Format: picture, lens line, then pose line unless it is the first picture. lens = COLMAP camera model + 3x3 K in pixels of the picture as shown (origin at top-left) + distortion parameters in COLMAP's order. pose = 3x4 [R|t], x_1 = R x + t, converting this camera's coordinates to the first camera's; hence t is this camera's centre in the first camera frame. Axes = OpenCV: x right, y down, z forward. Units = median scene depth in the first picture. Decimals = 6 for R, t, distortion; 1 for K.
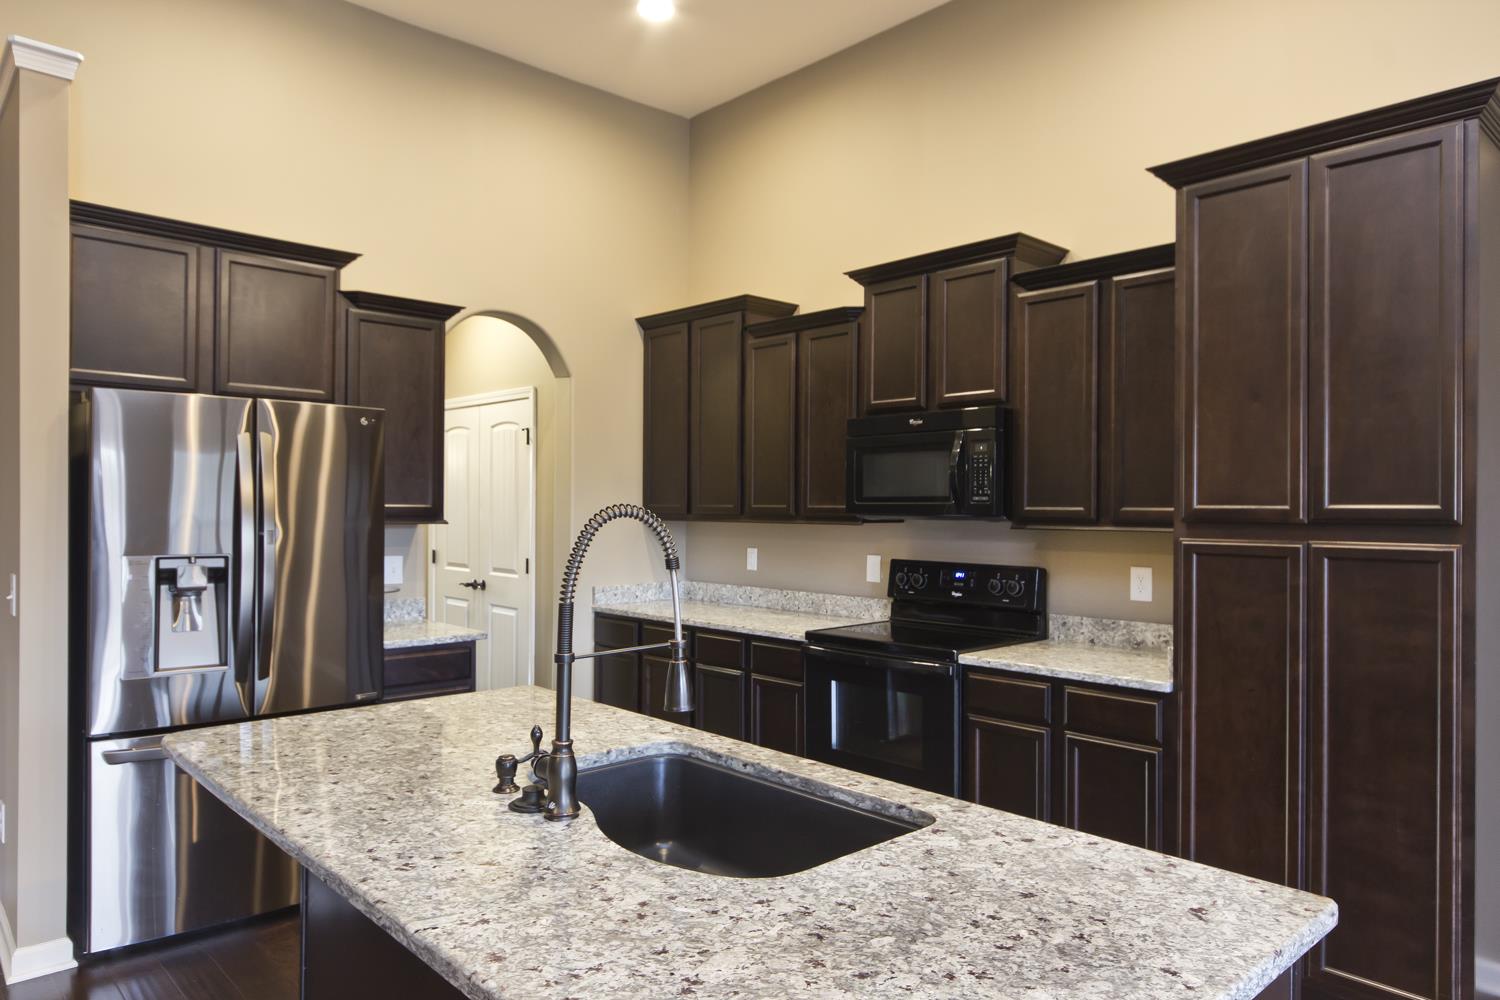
lens RADIAL K [[949.0, 0, 744.6], [0, 949.0, 501.4], [0, 0, 1]] dist [0.005327, -0.000550]
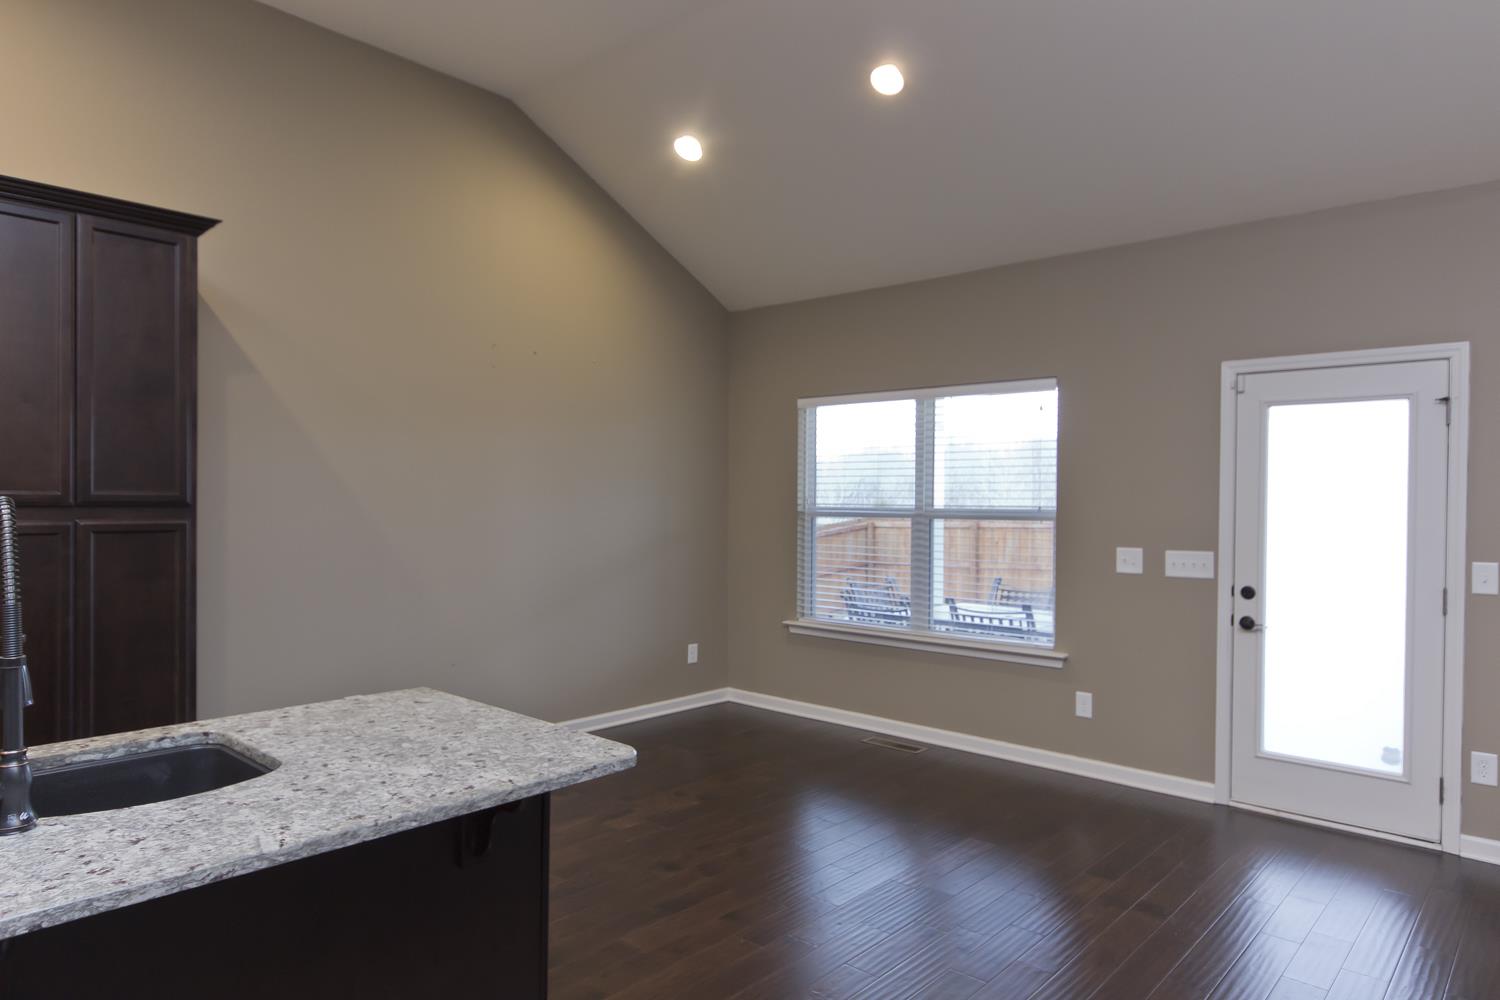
lens RADIAL K [[949.0, 0, 751.4], [0, 949.0, 505.2], [0, 0, 1]] dist [0.005327, -0.000550]
pose [[-0.090928, -0.005882, 0.995840, -1.462778], [-0.014413, 0.999886, 0.004590, 0.008525], [-0.995753, -0.013936, -0.091002, 0.483300]]
